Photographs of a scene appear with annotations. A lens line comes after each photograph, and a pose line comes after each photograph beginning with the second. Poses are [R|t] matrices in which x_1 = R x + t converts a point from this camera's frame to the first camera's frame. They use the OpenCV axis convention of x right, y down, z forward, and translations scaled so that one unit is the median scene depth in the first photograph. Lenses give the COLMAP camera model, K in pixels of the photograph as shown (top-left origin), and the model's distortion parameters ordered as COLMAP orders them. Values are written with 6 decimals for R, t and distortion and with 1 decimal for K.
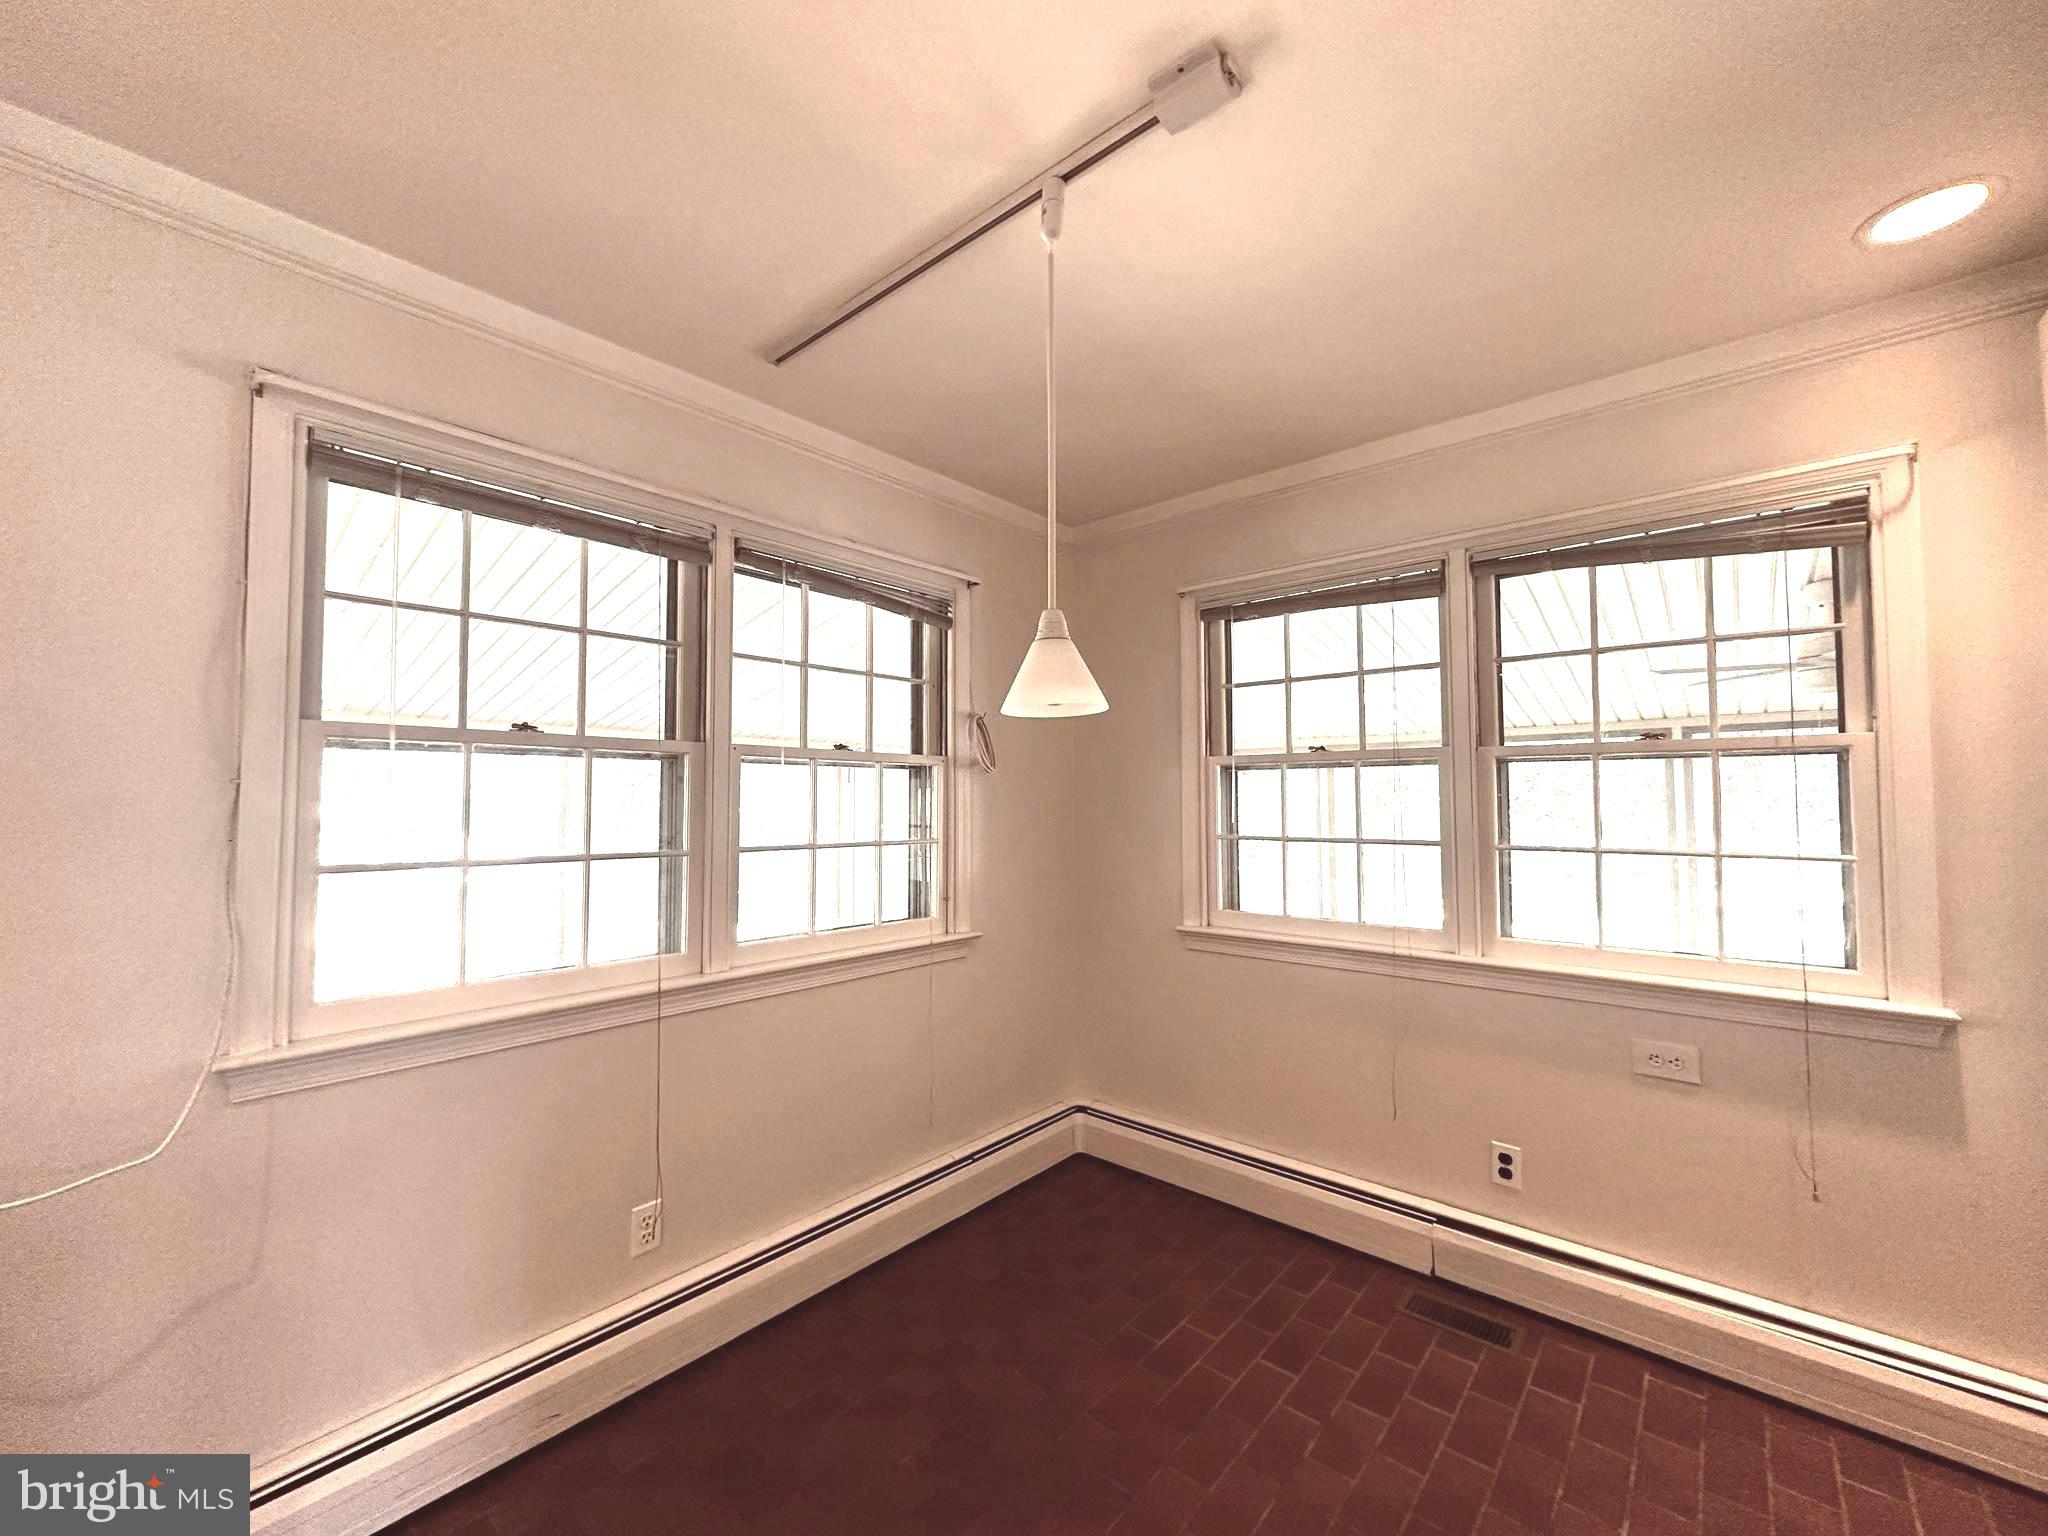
lens RADIAL K [[840.7, 0, 1024.0], [0, 840.7, 768.0], [0, 0, 1]] dist [-0.000976, -0.000013]
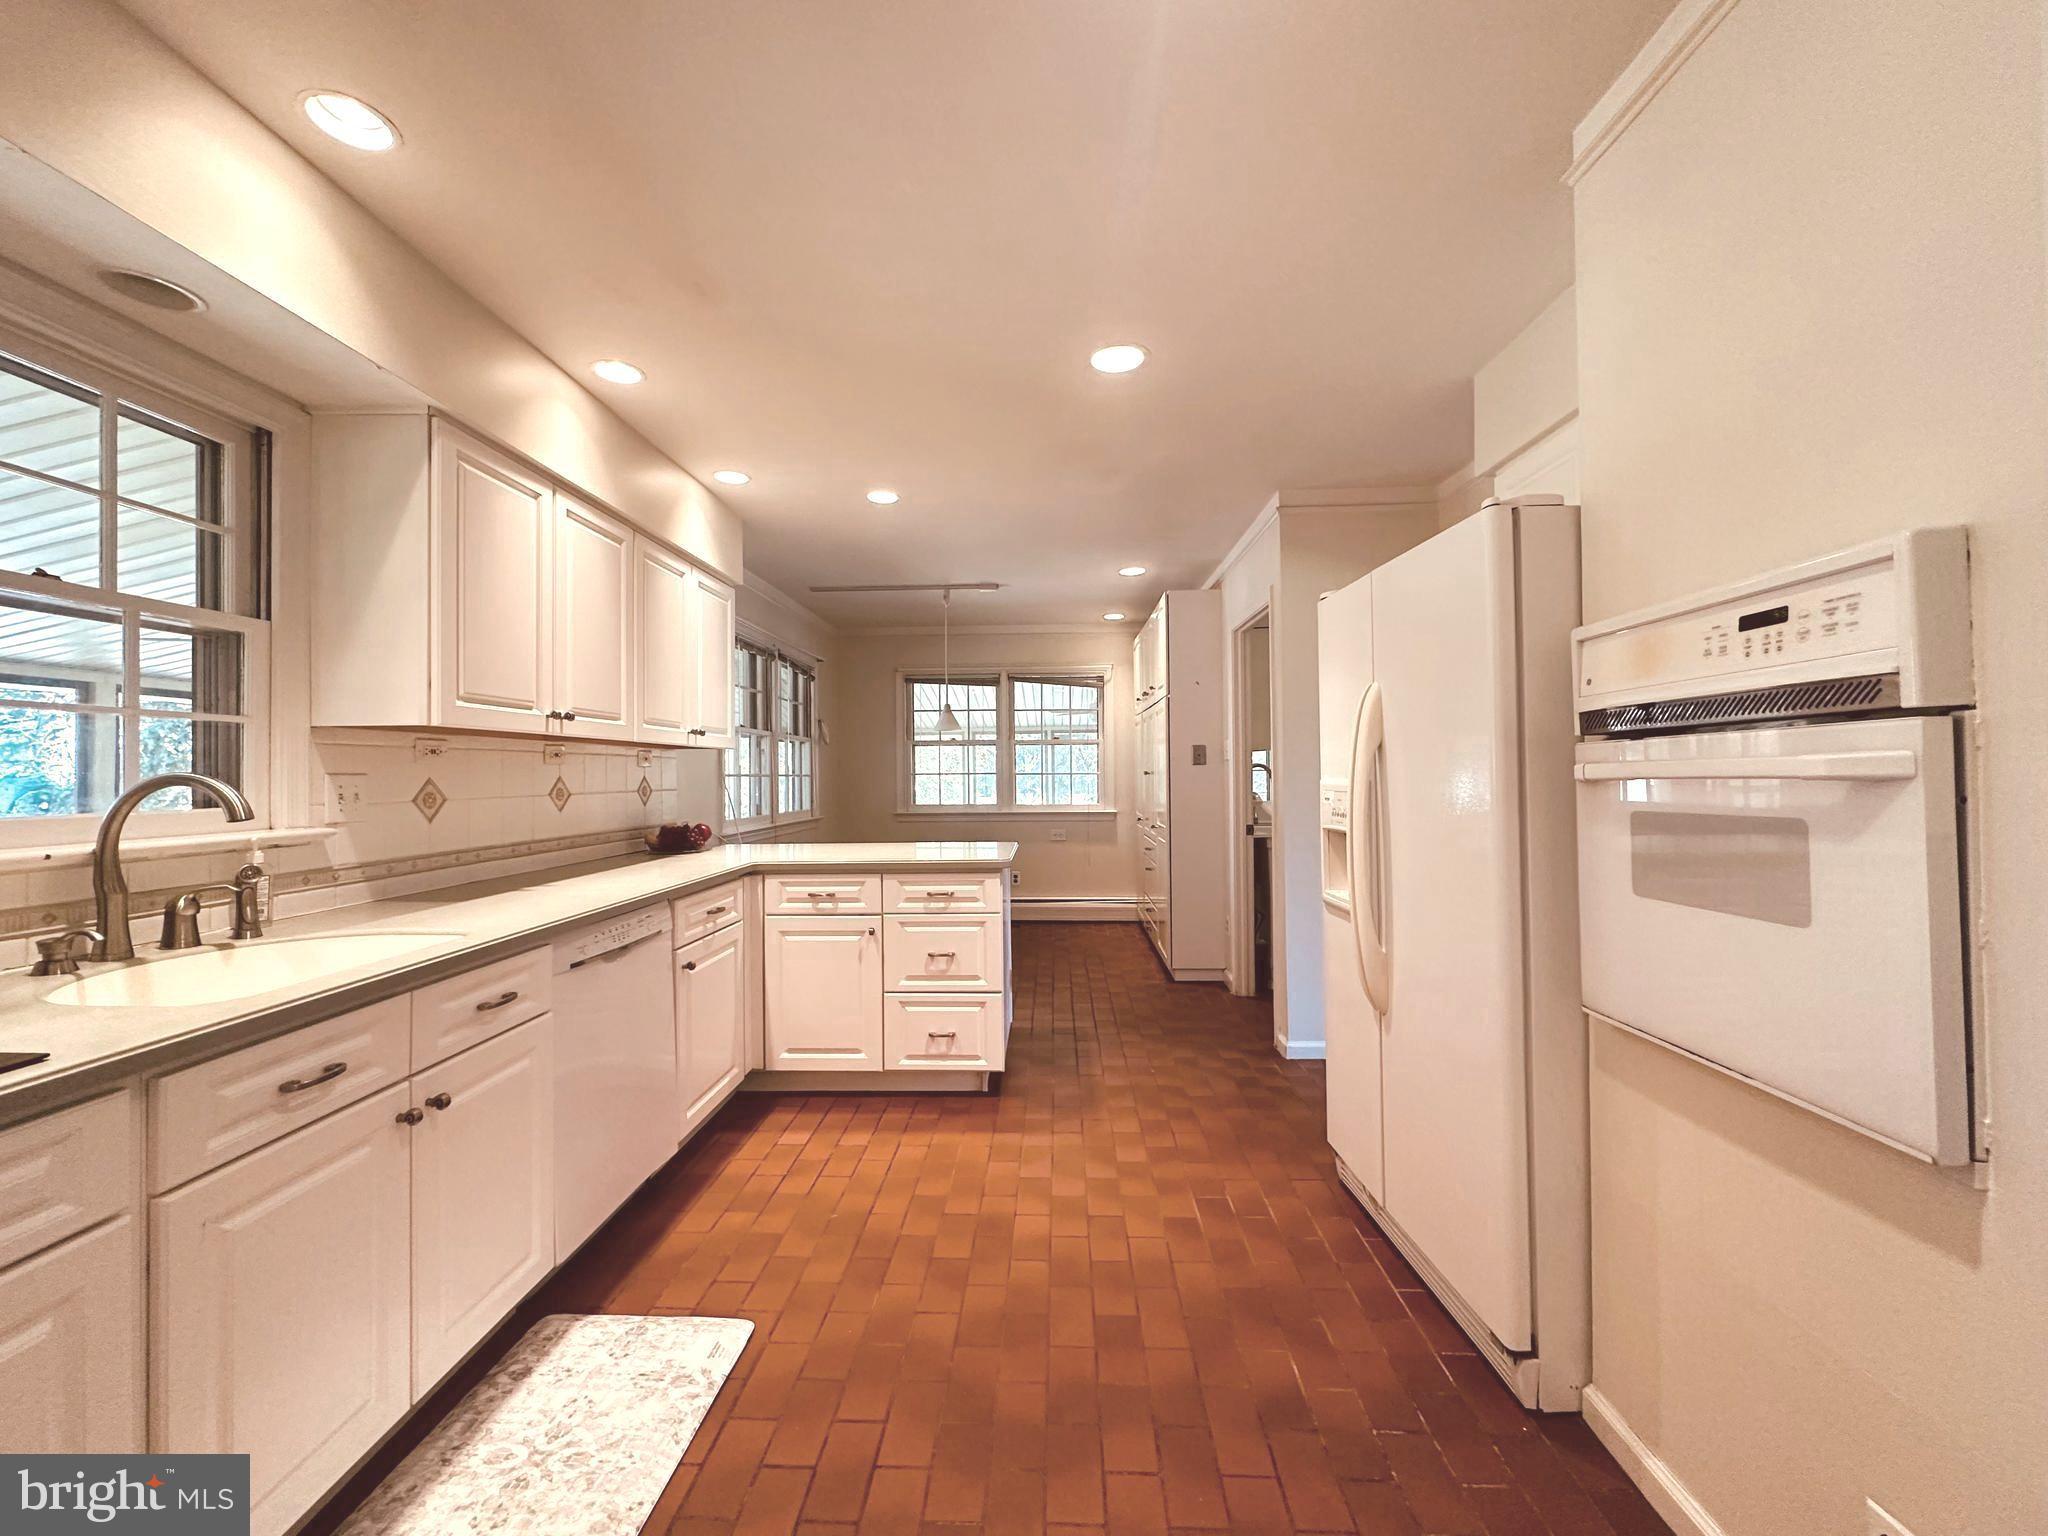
lens RADIAL K [[840.7, 0, 1024.0], [0, 840.7, 768.0], [0, 0, 1]] dist [-0.000976, -0.000013]
pose [[0.773680, -0.000637, 0.633576, -1.255370], [-0.018650, 0.999543, 0.023779, 0.002279], [-0.633302, -0.030214, 0.773315, -1.284944]]
